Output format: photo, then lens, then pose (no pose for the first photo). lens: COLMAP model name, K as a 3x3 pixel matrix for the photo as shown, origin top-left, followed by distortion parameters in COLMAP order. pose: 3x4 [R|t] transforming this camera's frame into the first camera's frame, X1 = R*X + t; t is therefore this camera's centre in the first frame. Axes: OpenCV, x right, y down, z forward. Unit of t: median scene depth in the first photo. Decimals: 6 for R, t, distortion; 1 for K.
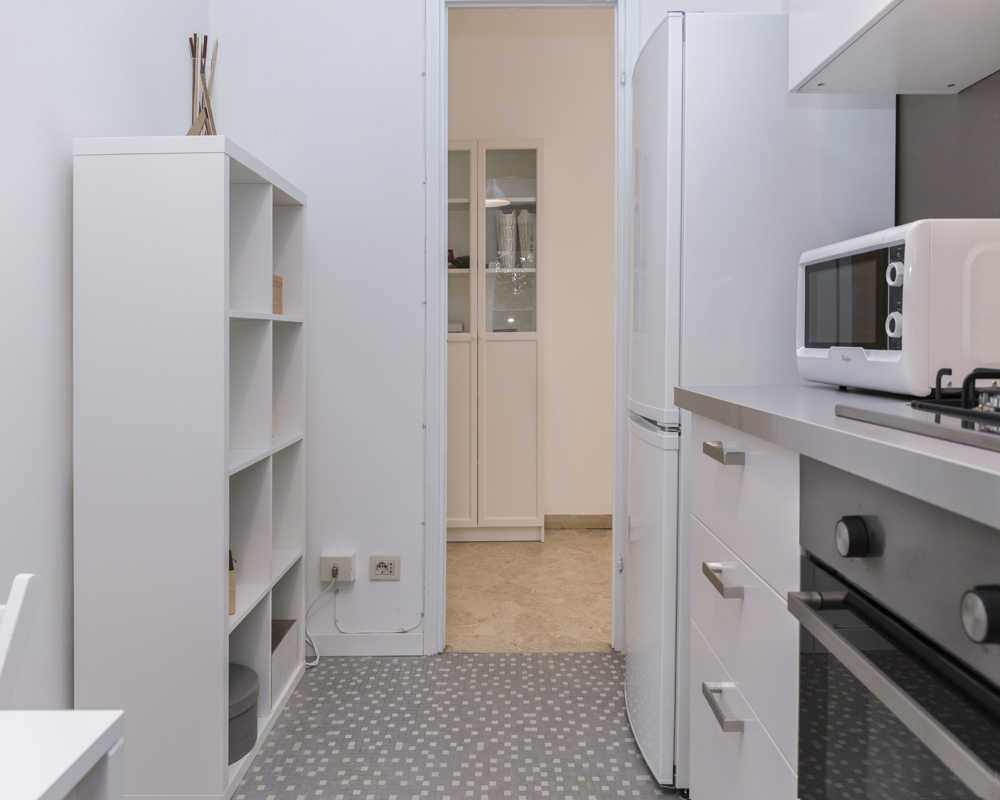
lens RADIAL K [[687.6, 0, 499.5], [0, 687.6, 388.7], [0, 0, 1]] dist [-0.011173, -0.005895]
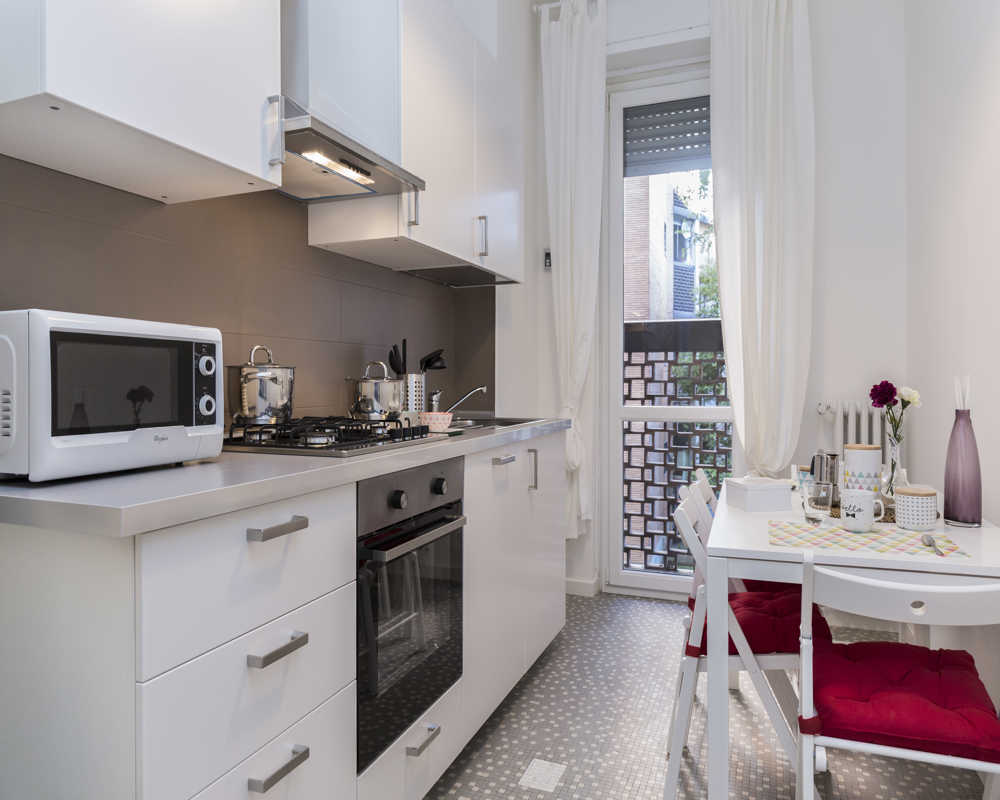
lens RADIAL K [[679.9, 0, 500.2], [0, 679.9, 381.1], [0, 0, 1]] dist [0.000420, -0.005195]
pose [[-0.932431, 0.009038, 0.361236, -0.377041], [0.033357, 0.997572, 0.061142, -0.192068], [-0.359806, 0.069061, -0.930468, 1.922501]]
